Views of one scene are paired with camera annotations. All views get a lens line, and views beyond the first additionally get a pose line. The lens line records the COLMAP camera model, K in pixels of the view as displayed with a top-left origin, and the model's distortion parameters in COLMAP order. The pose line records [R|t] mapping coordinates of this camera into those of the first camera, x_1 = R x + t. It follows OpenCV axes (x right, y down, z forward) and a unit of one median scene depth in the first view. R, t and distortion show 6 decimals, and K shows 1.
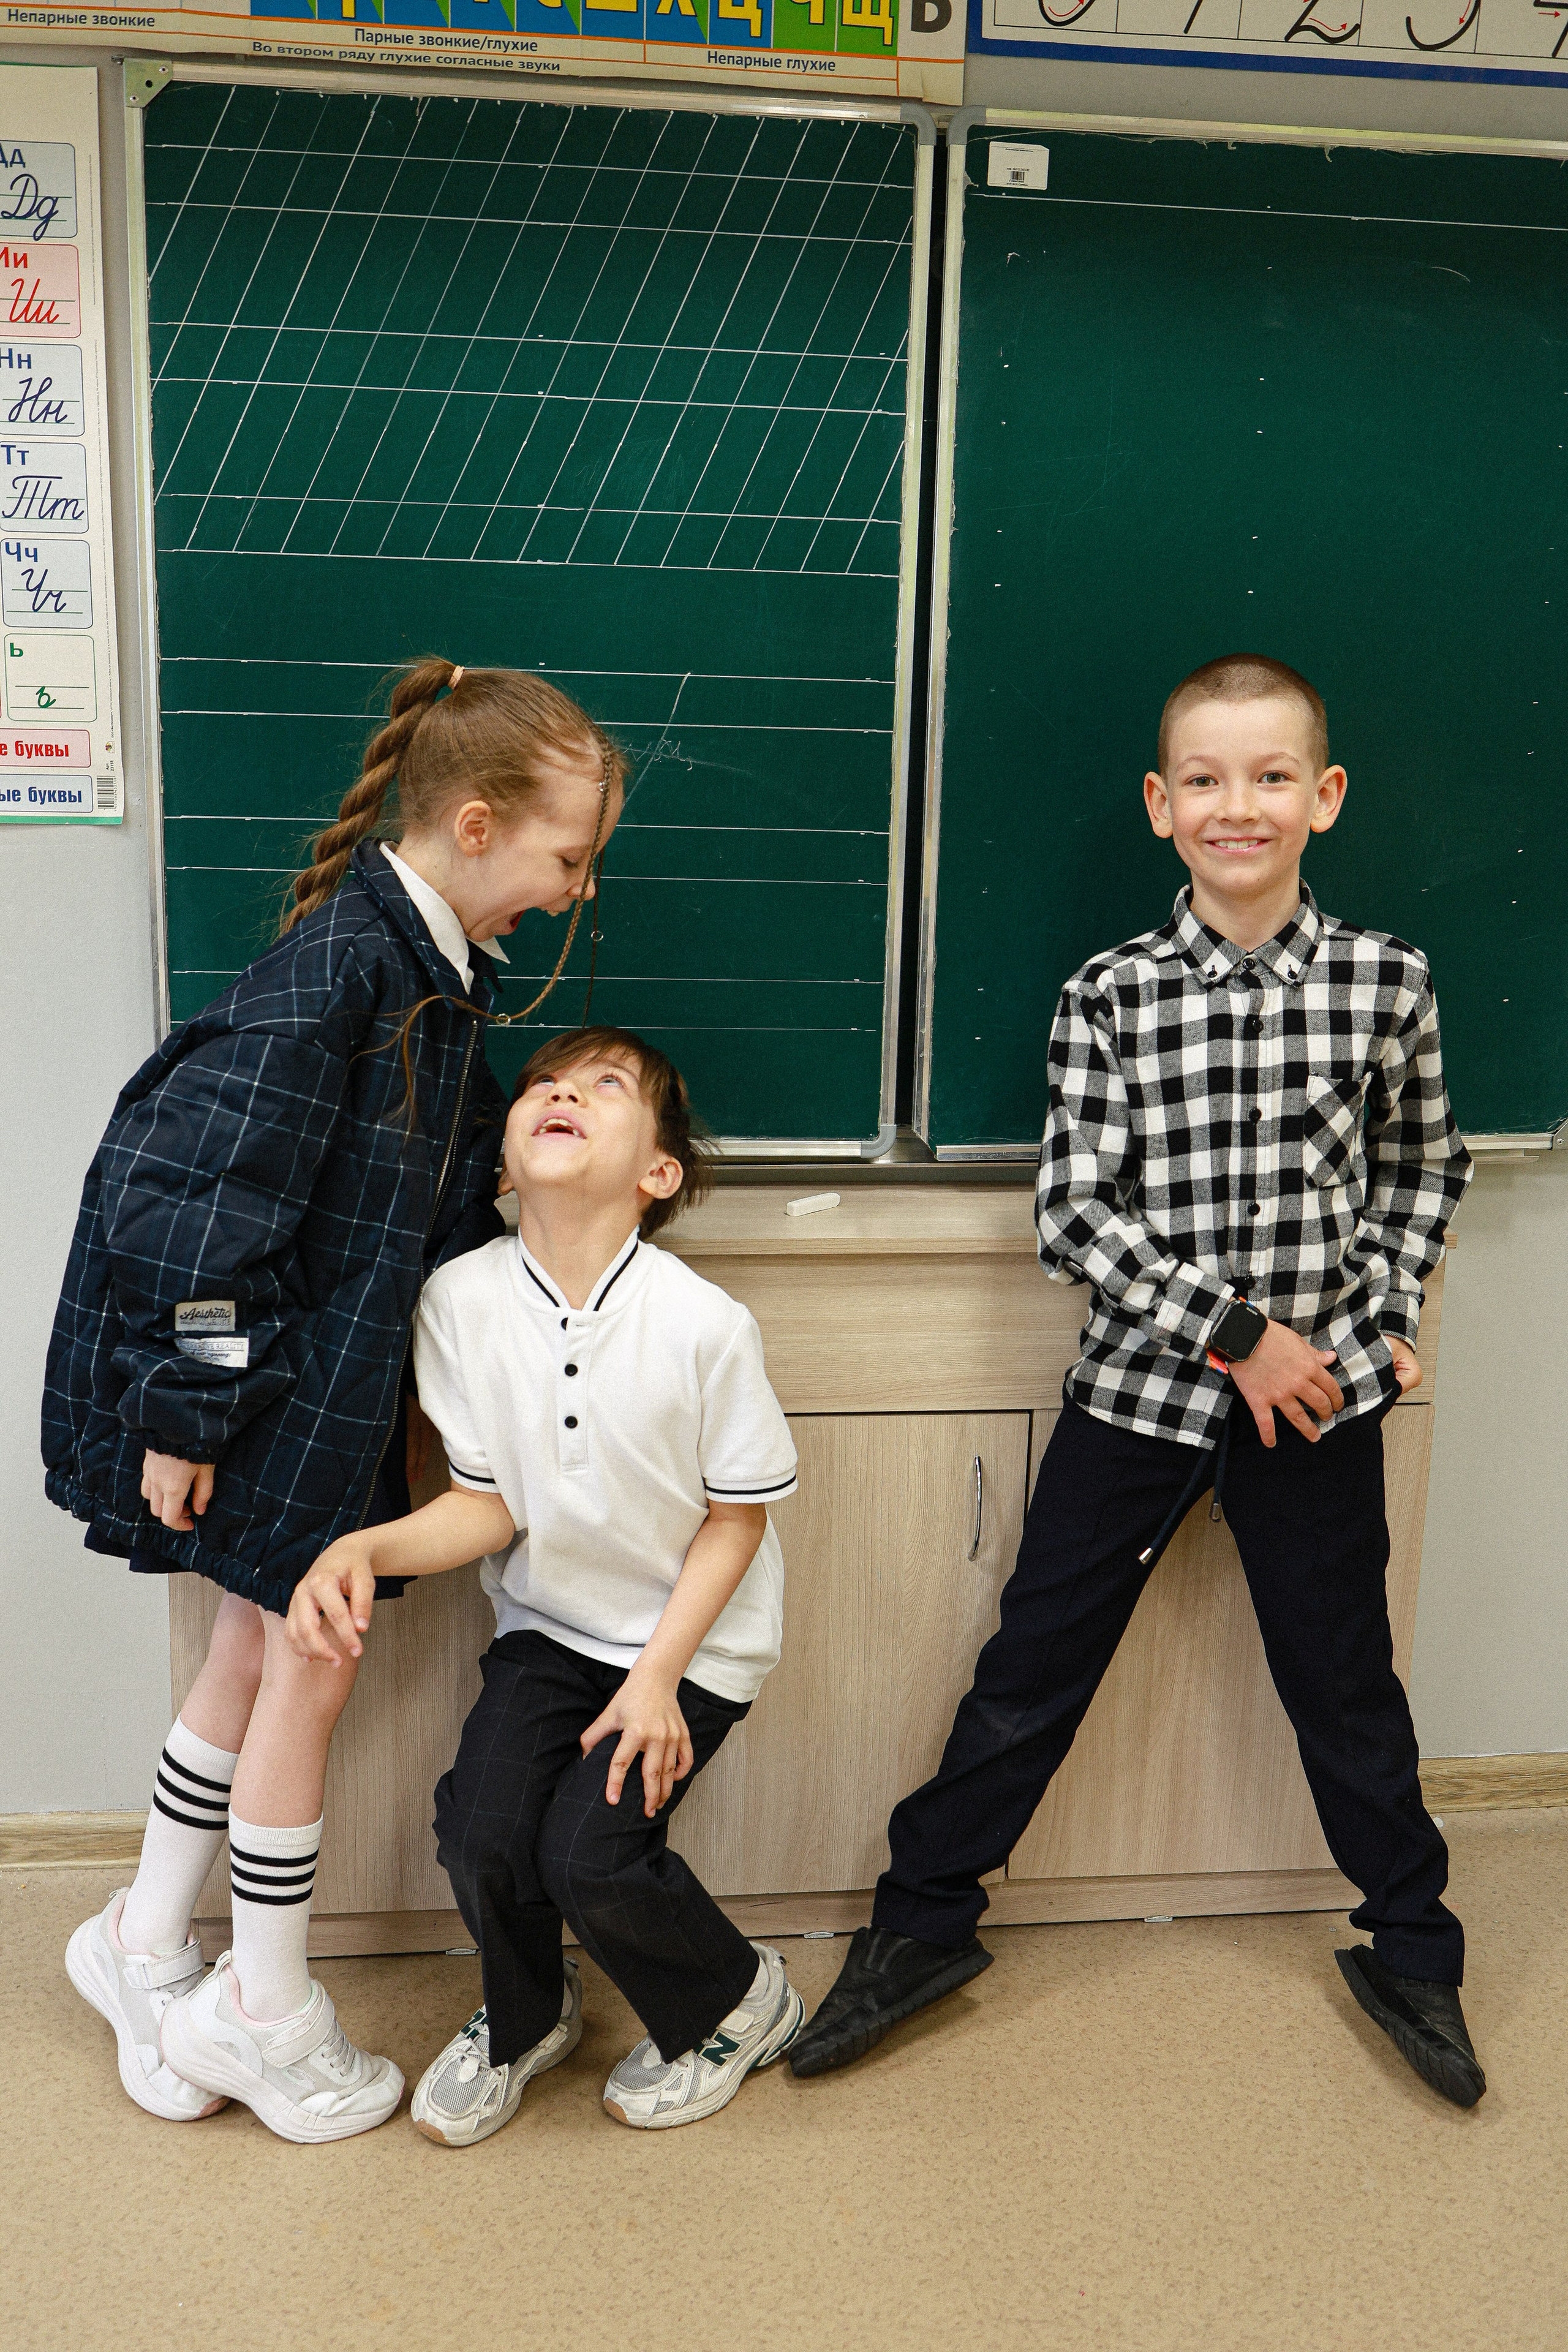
lens RADIAL K [[2342.5, 0, 784.0], [0, 2342.5, 1176.0], [0, 0, 1]] dist [0.002950, -0.035084]
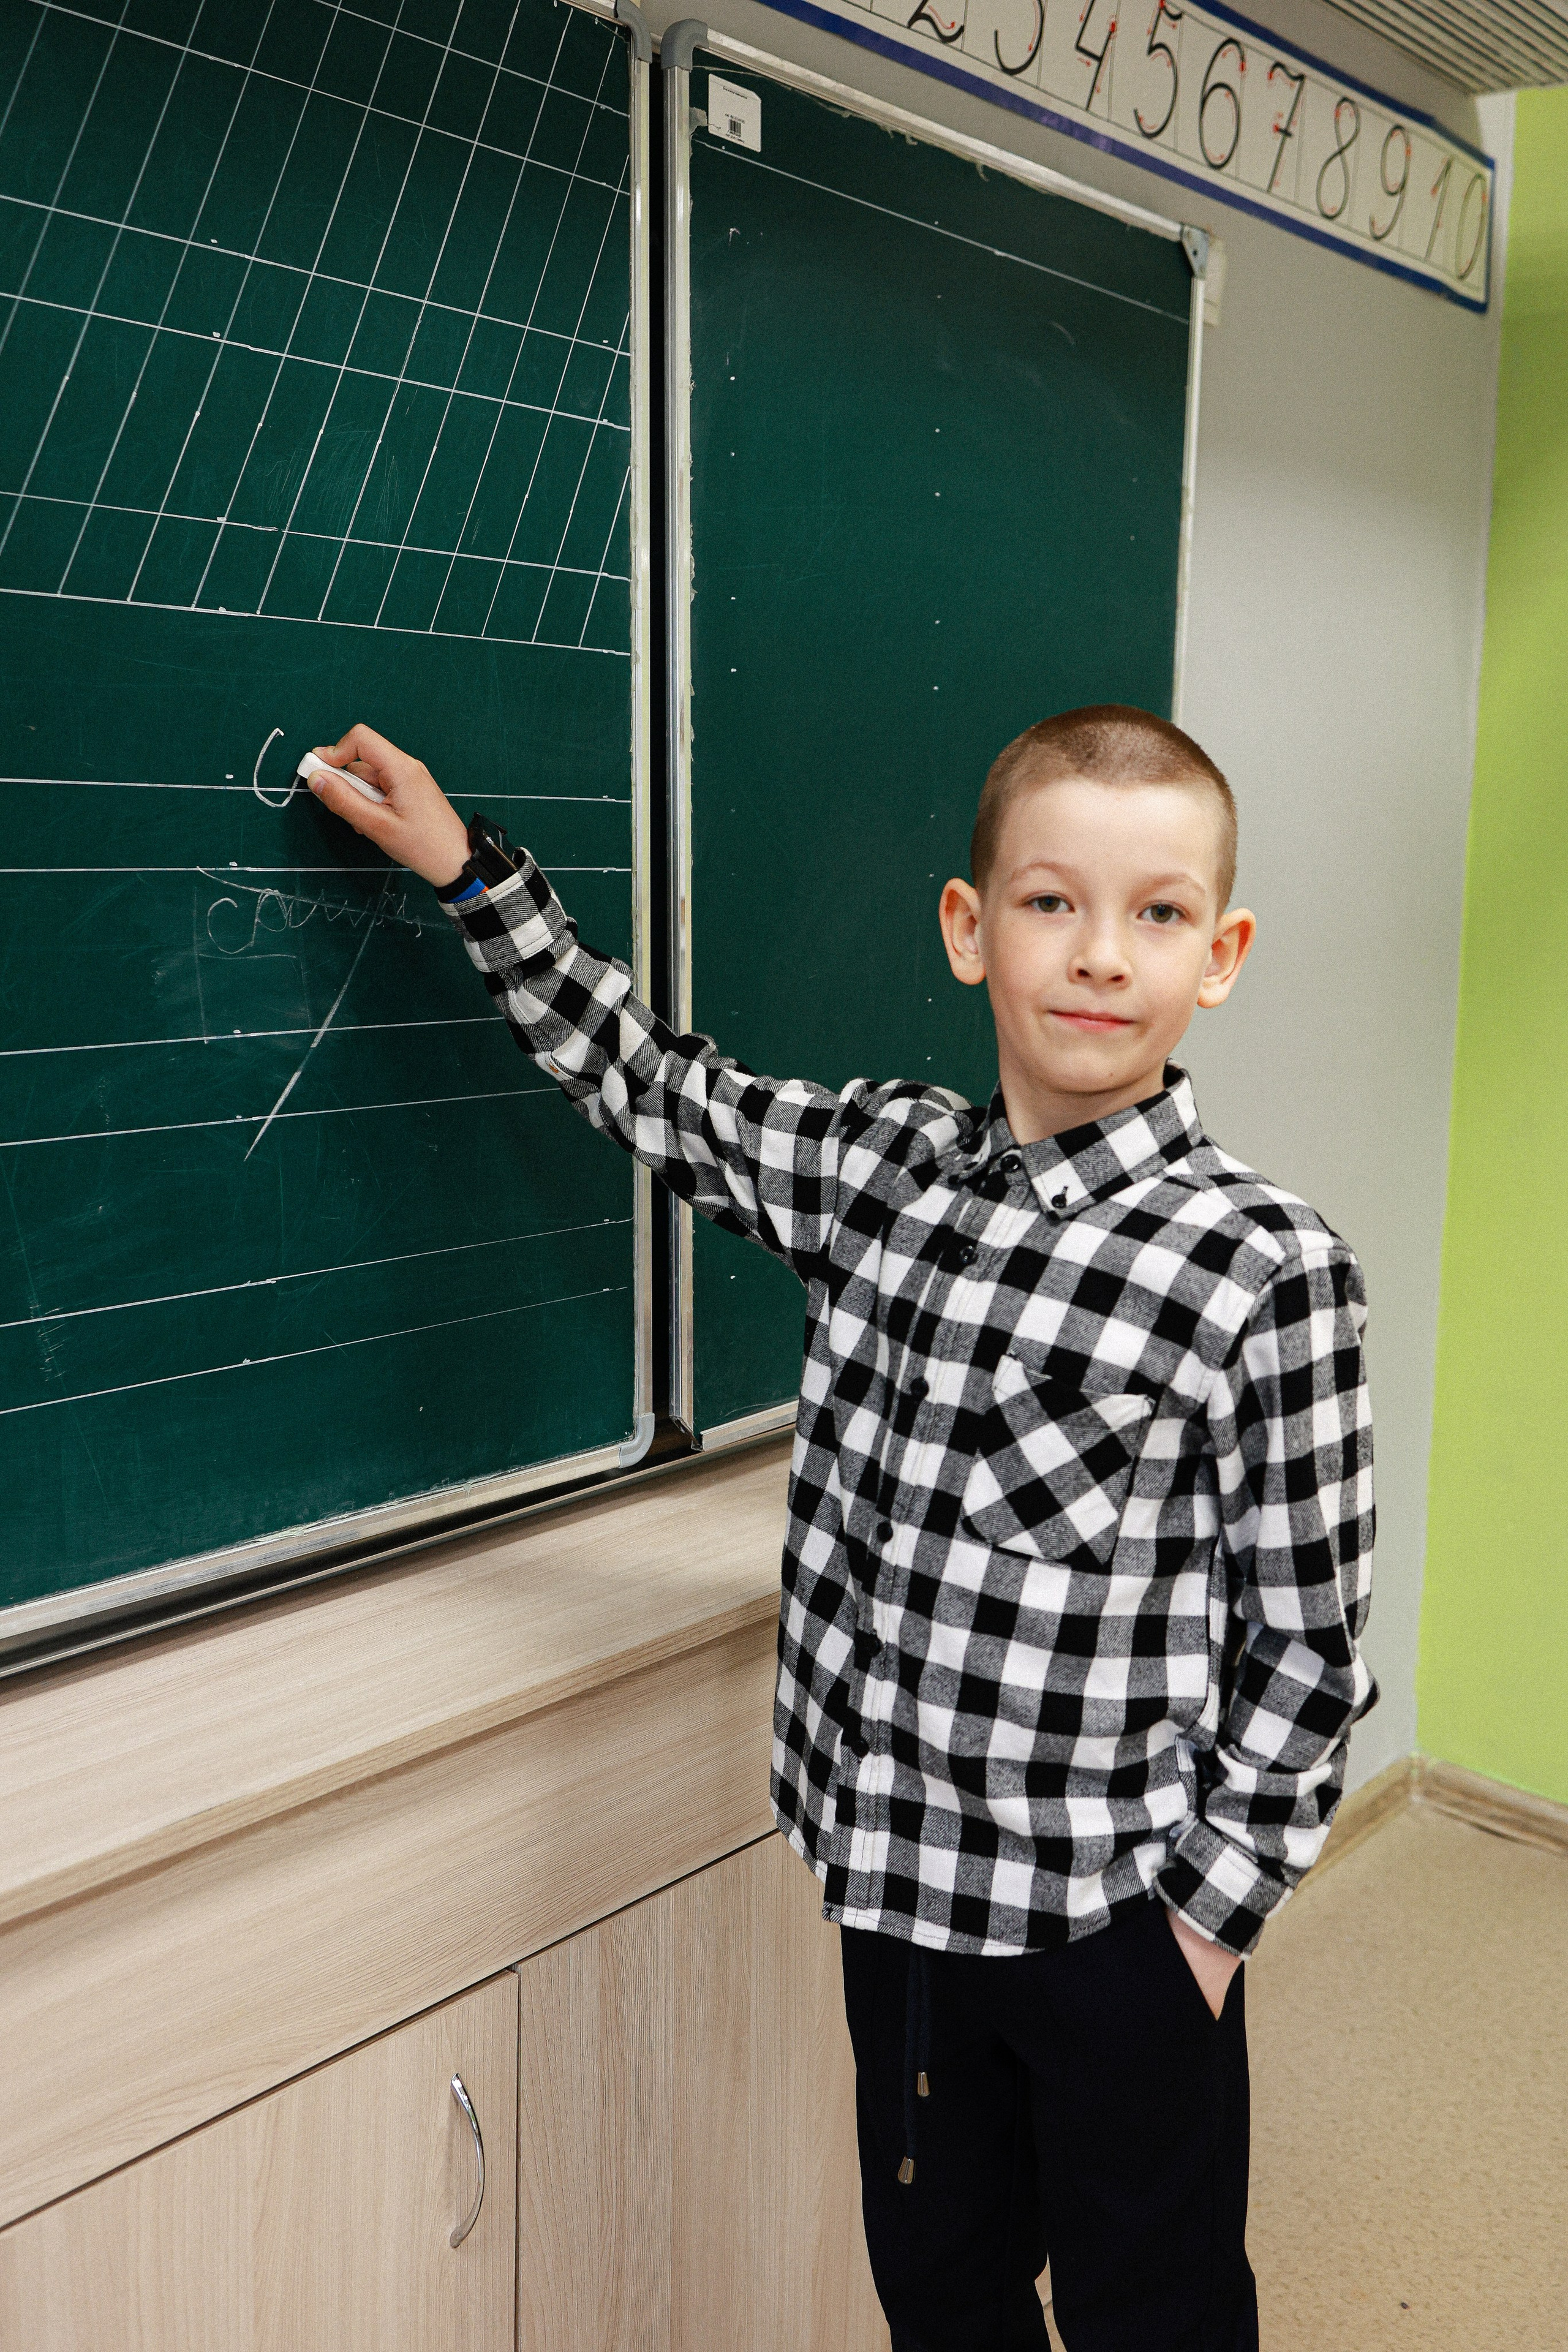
lens RADIAL K [[2364.1, 0, 680.2], [0, 2364.1, 1183.9], [0, 0, 1]] dist [-0.001949, 0.011516]
pose [[0.702454, -0.124676, 0.700724, -0.474484], [0.167527, 0.985839, 0.007463, -0.101415], [-0.691732, 0.112148, 0.713393, 0.502410]]
